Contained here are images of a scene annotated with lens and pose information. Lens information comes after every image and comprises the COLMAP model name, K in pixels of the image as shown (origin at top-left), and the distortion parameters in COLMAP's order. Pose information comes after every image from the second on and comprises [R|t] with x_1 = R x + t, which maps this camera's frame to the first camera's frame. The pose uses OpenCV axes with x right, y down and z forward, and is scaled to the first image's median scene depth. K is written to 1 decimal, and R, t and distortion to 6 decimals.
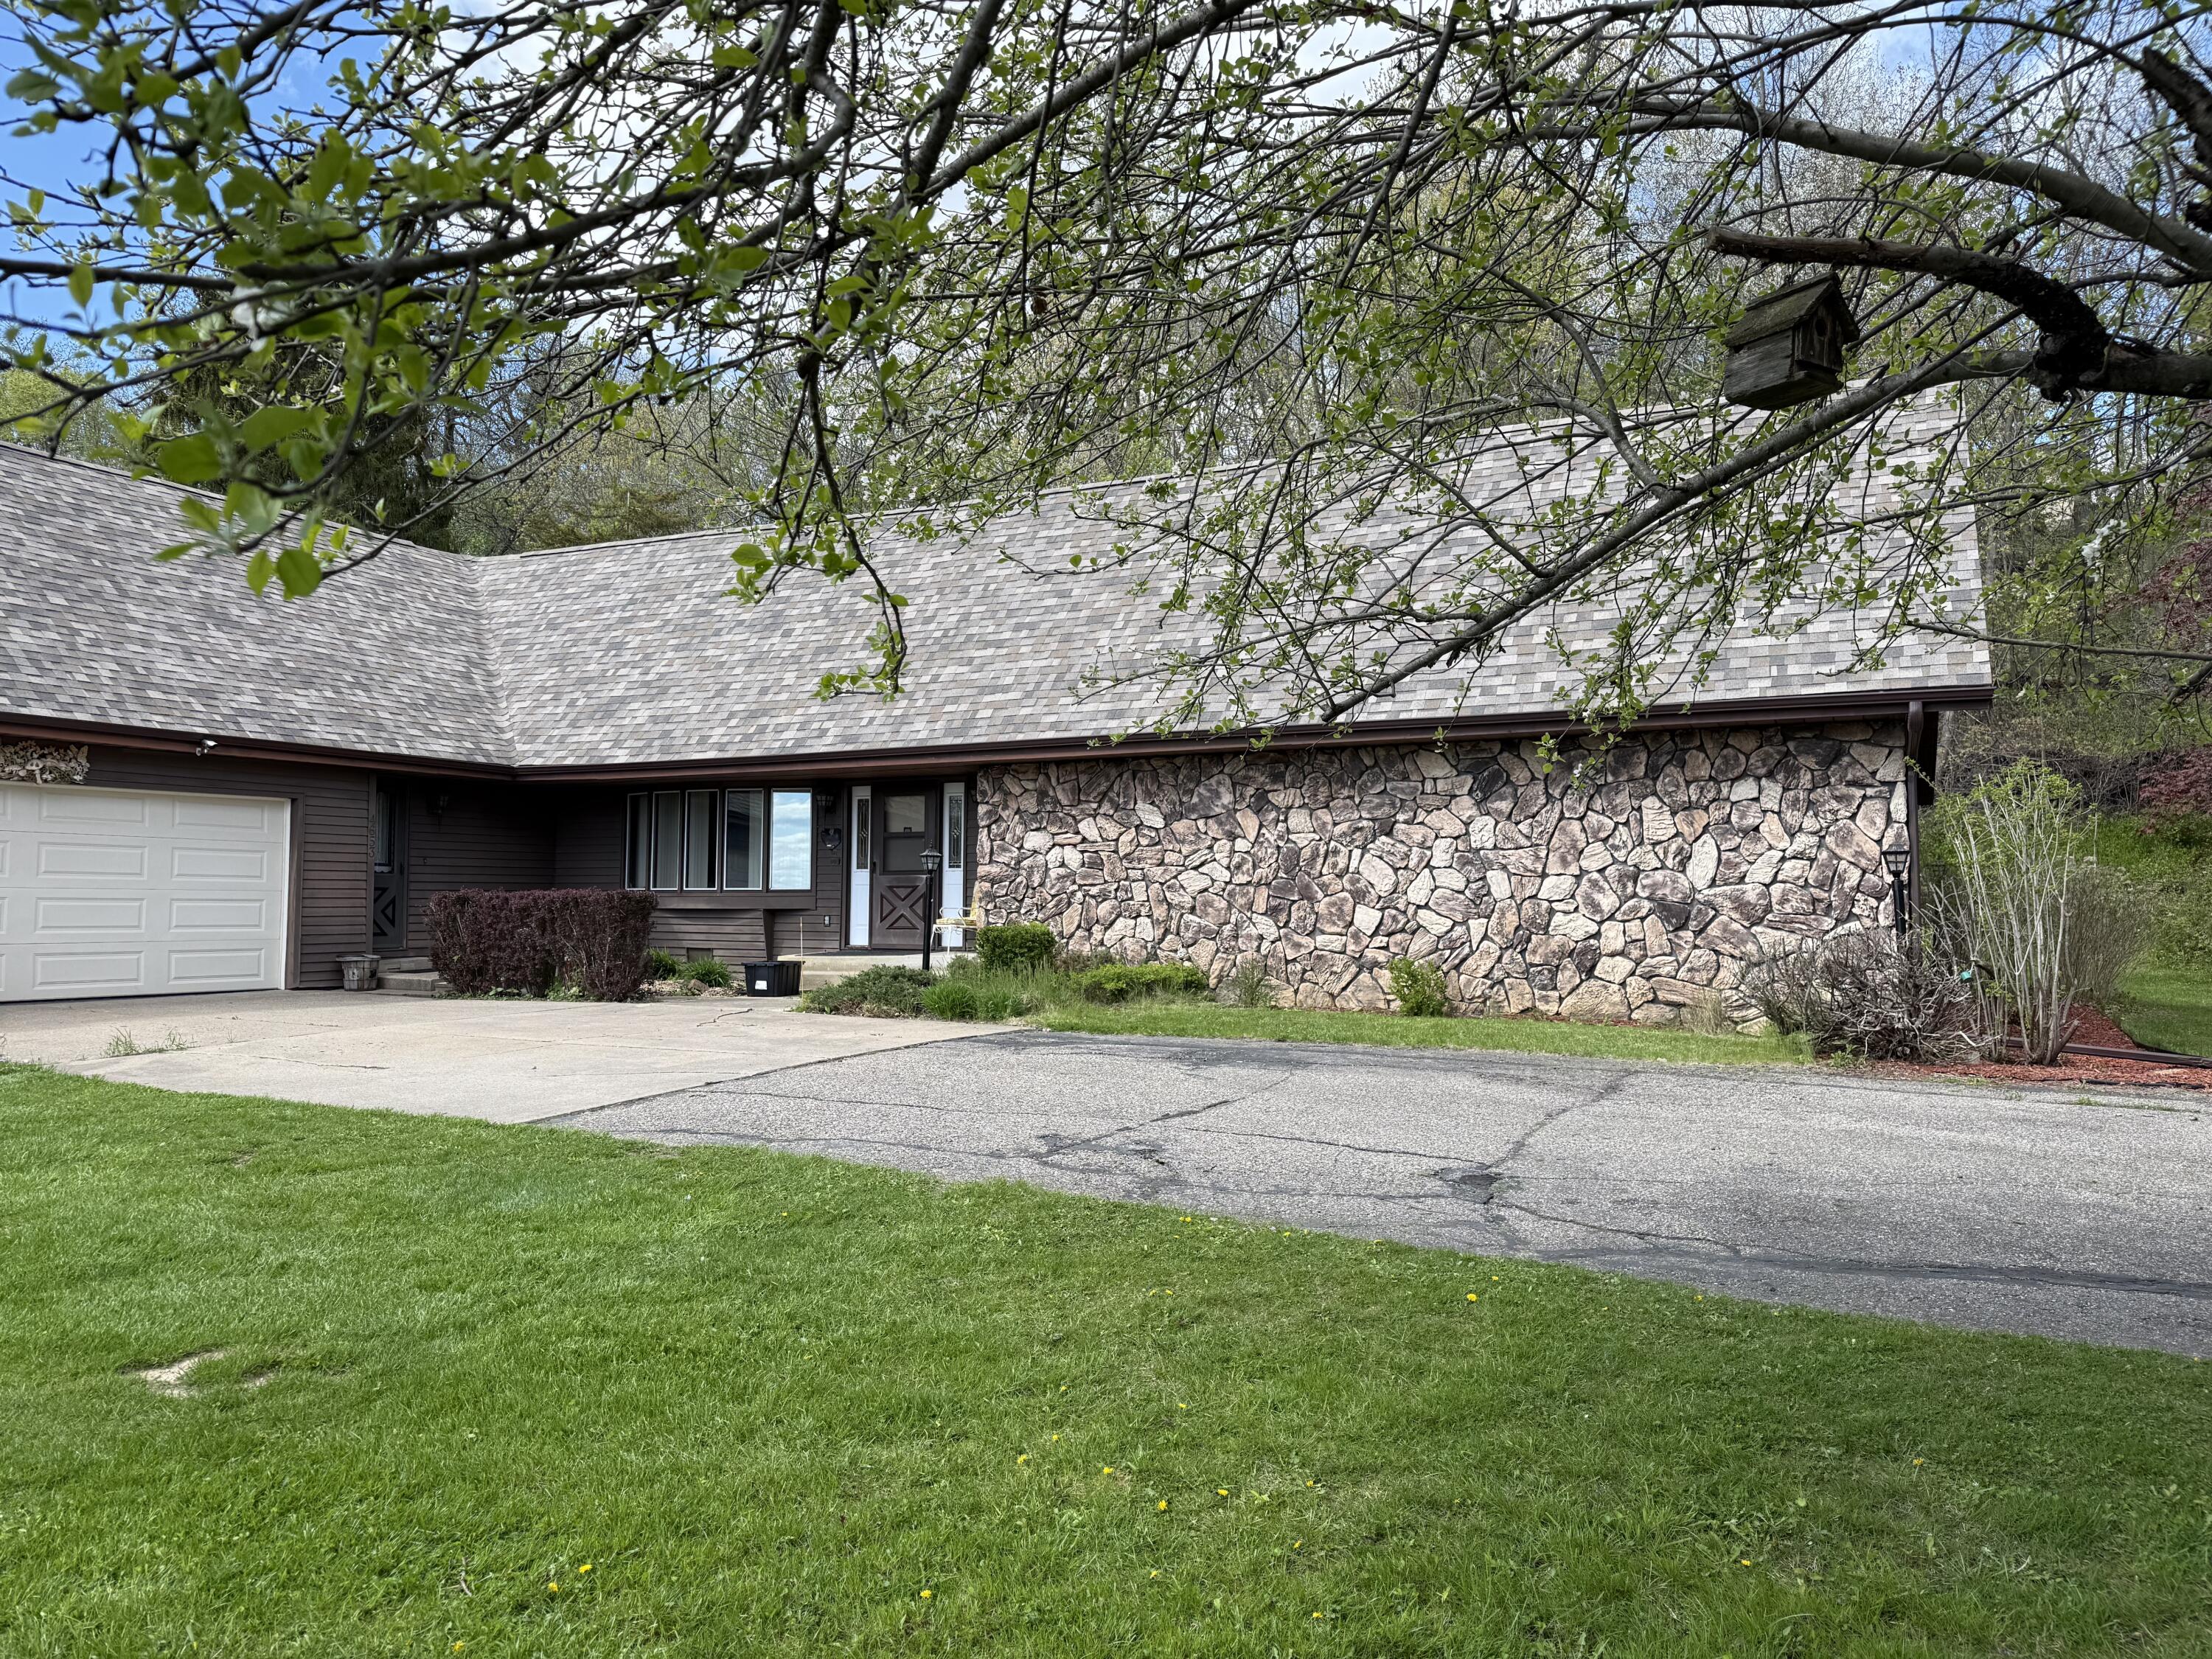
lens RADIAL K [[1522.9, 0, 1111.2], [0, 1522.9, 820.3], [0, 0, 1]] dist [0.059670, -0.001891]
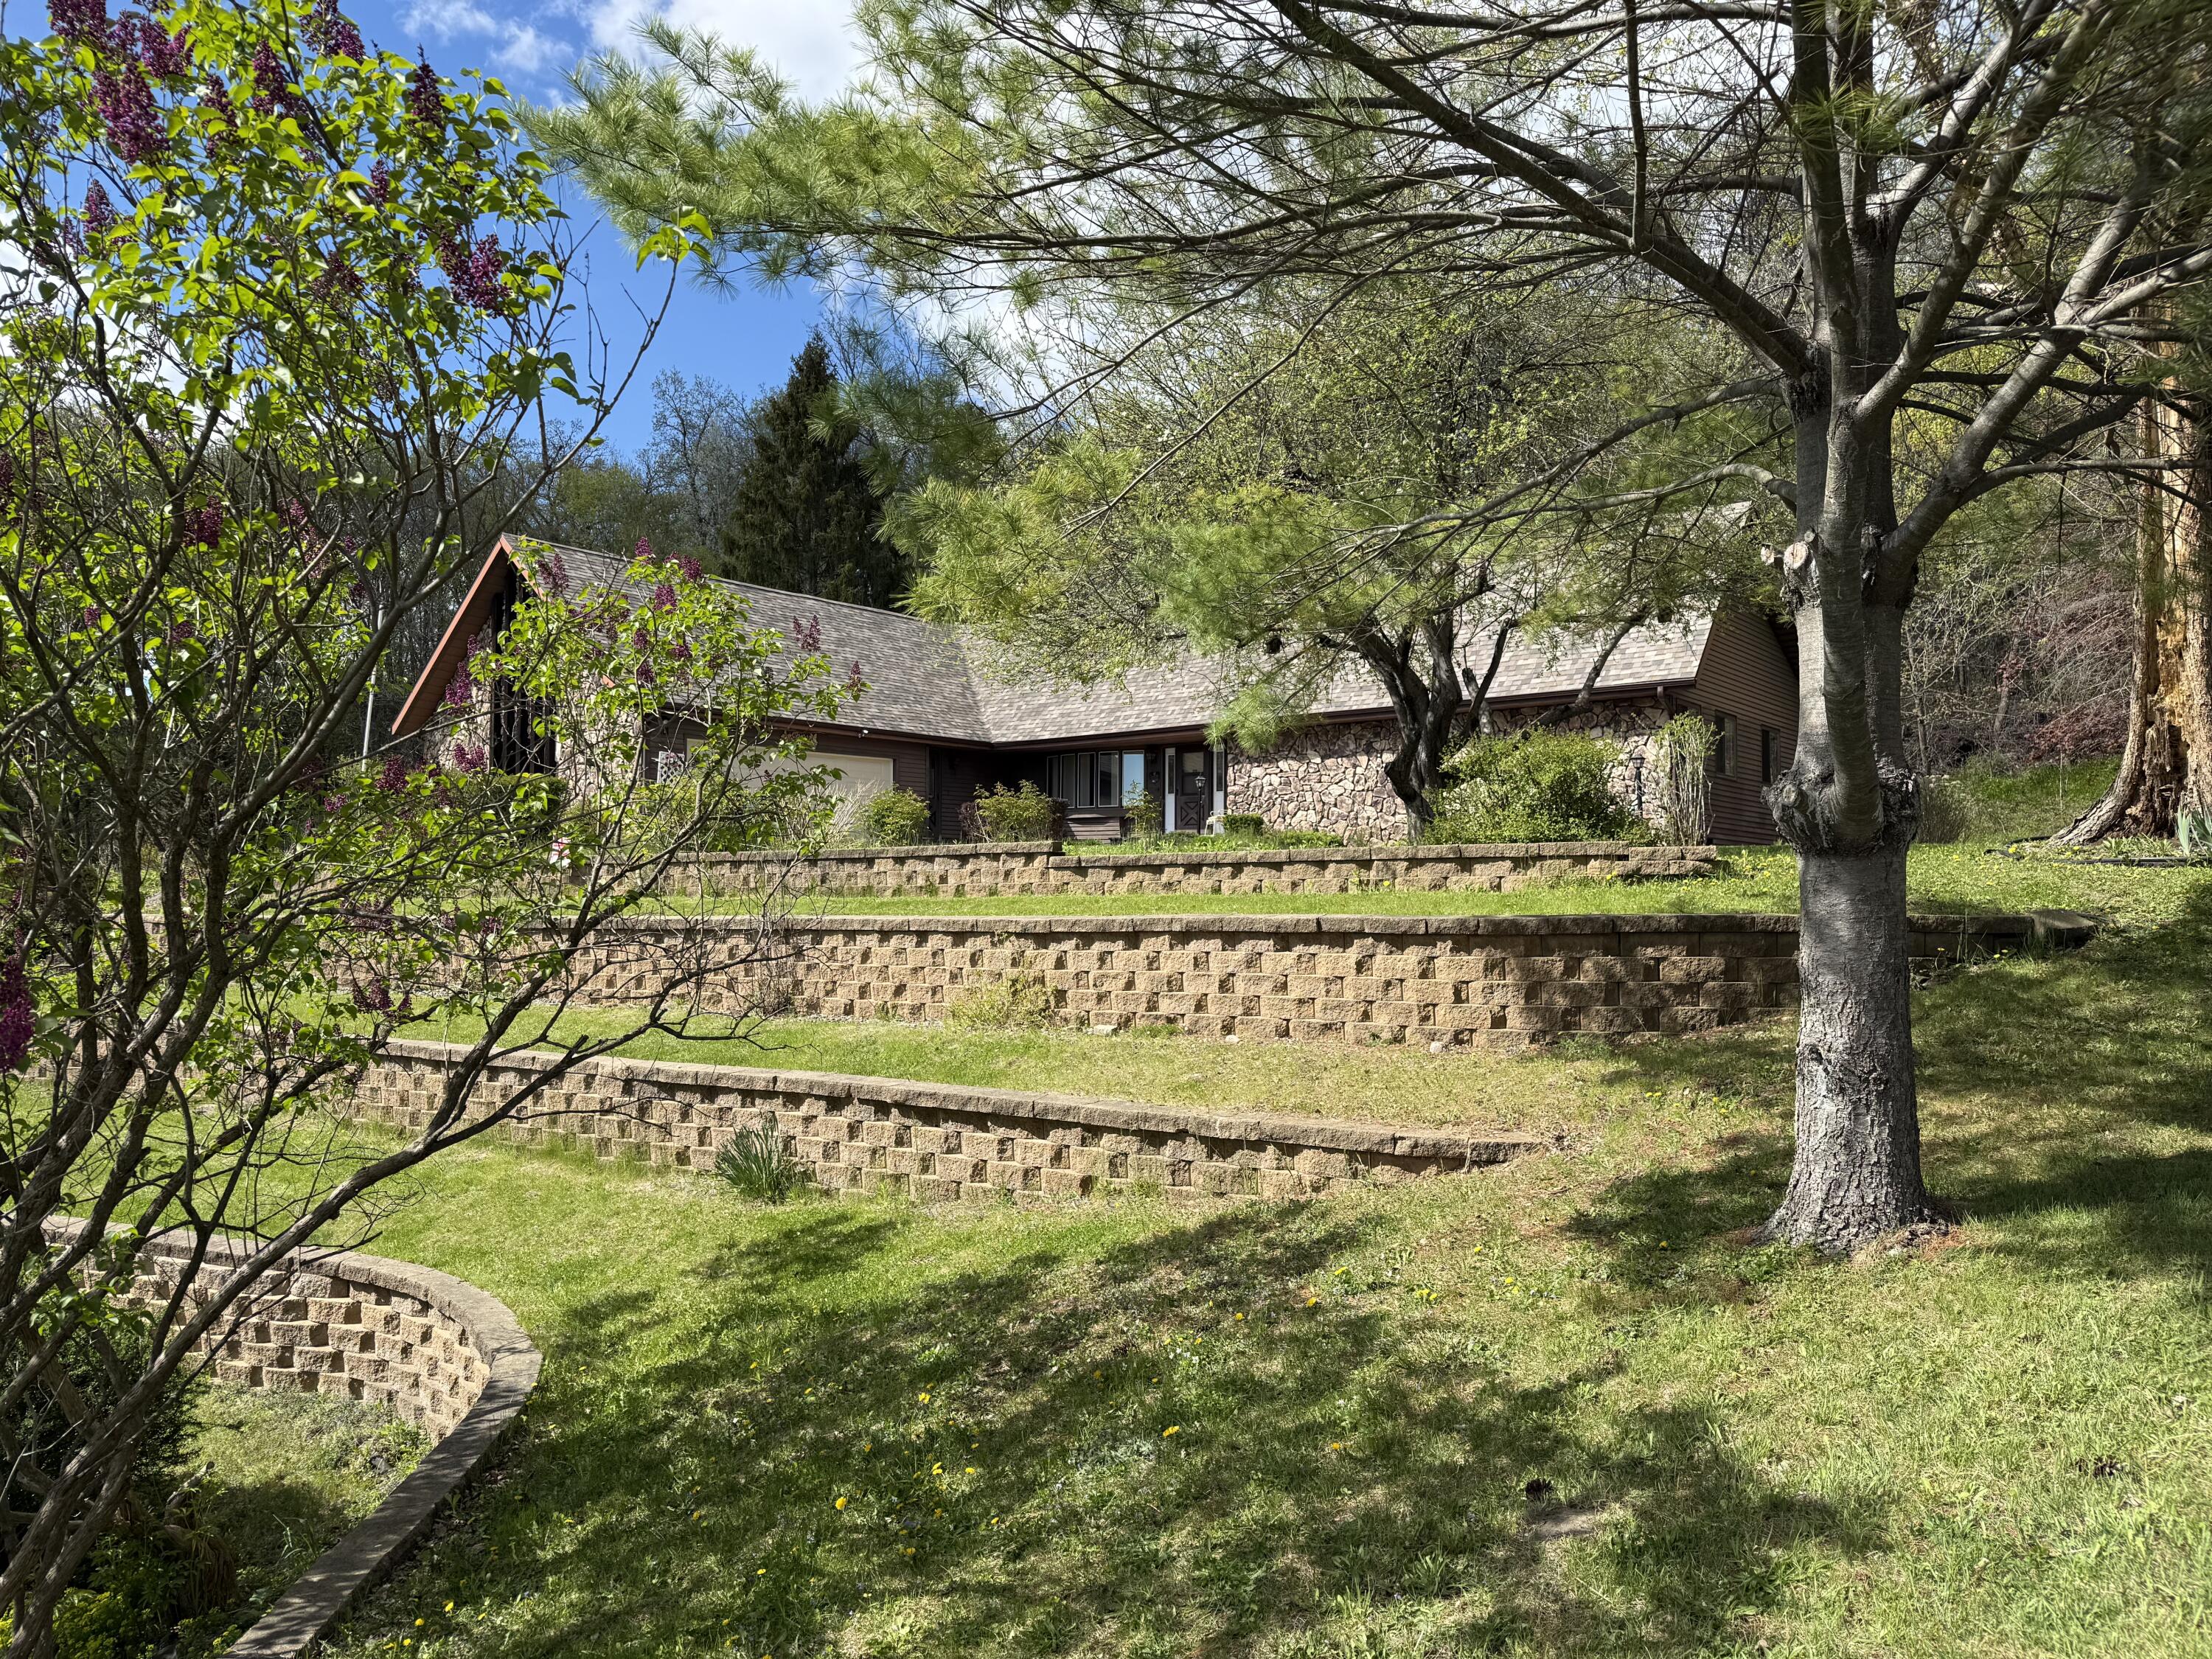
lens RADIAL K [[1522.9, 0, 1107.4], [0, 1522.9, 833.3], [0, 0, 1]] dist [0.059670, -0.001891]
pose [[0.973177, -0.008842, -0.229889, 0.201059], [0.010552, 0.999925, 0.006210, 0.074022], [0.229817, -0.008470, 0.973197, -0.880808]]
